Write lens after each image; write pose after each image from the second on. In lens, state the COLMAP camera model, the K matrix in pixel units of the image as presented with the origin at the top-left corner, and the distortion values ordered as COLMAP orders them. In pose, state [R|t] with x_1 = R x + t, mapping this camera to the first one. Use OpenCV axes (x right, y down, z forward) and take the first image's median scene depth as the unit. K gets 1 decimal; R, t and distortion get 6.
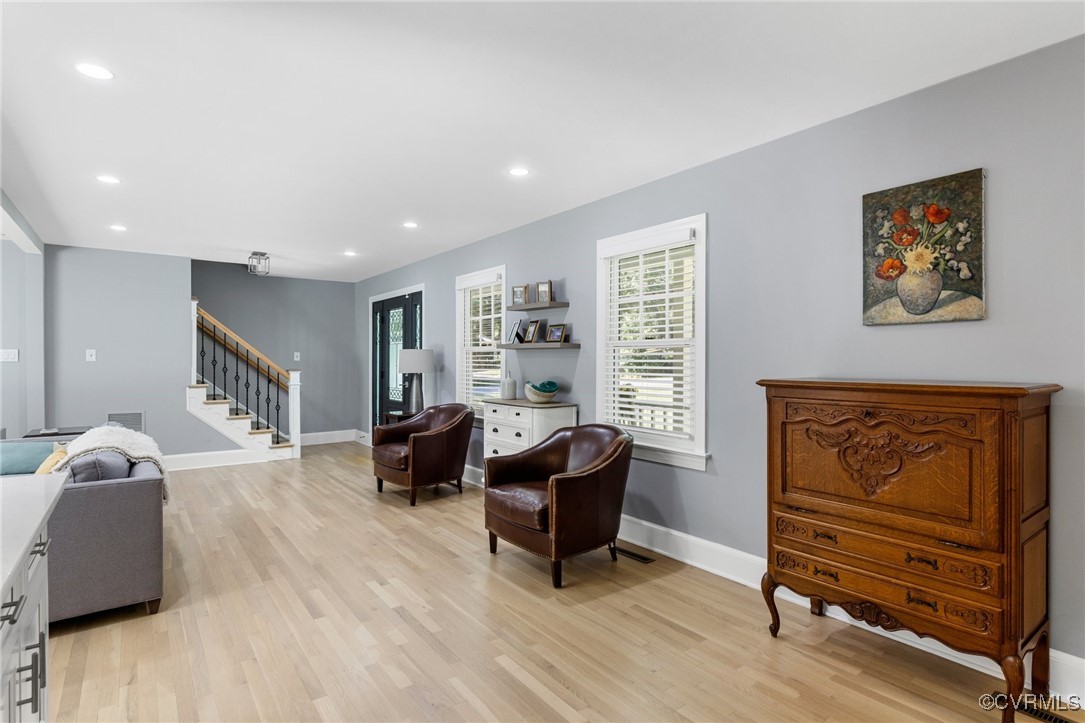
lens RADIAL K [[559.0, 0, 543.6], [0, 559.0, 359.0], [0, 0, 1]] dist [-0.005227, -0.000227]
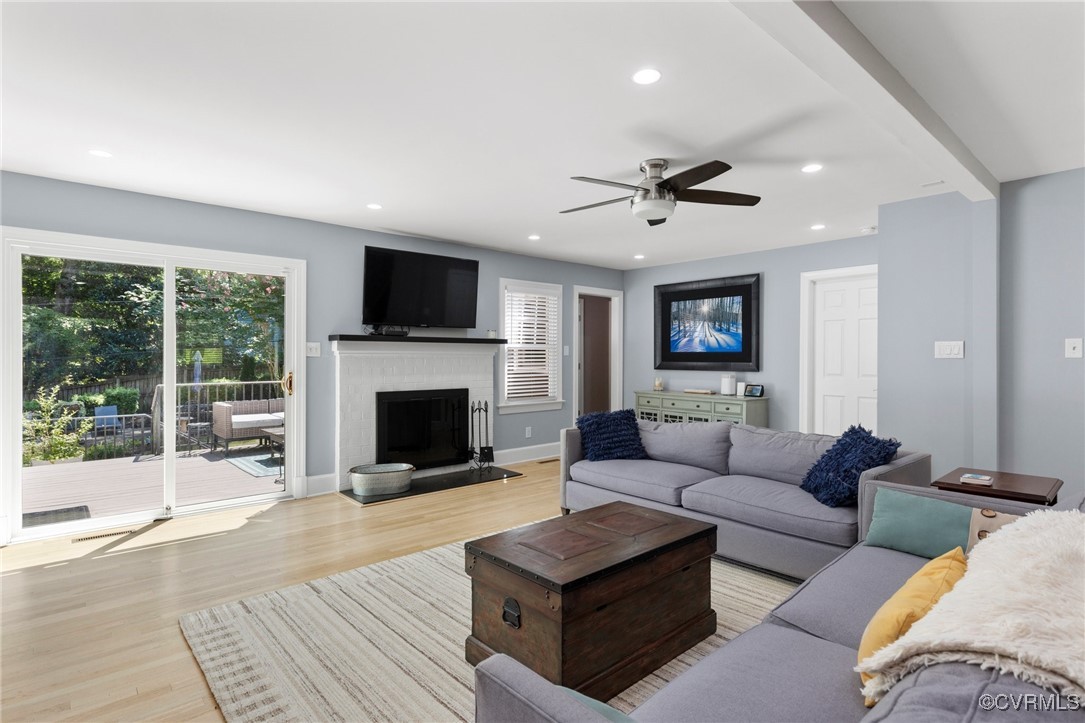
lens RADIAL K [[559.0, 0, 542.0], [0, 559.0, 354.0], [0, 0, 1]] dist [-0.005227, -0.000227]
pose [[0.100618, 0.005166, -0.994912, -0.280780], [-0.007829, 0.999960, 0.004400, 0.002115], [0.994894, 0.007346, 0.100654, 0.383021]]
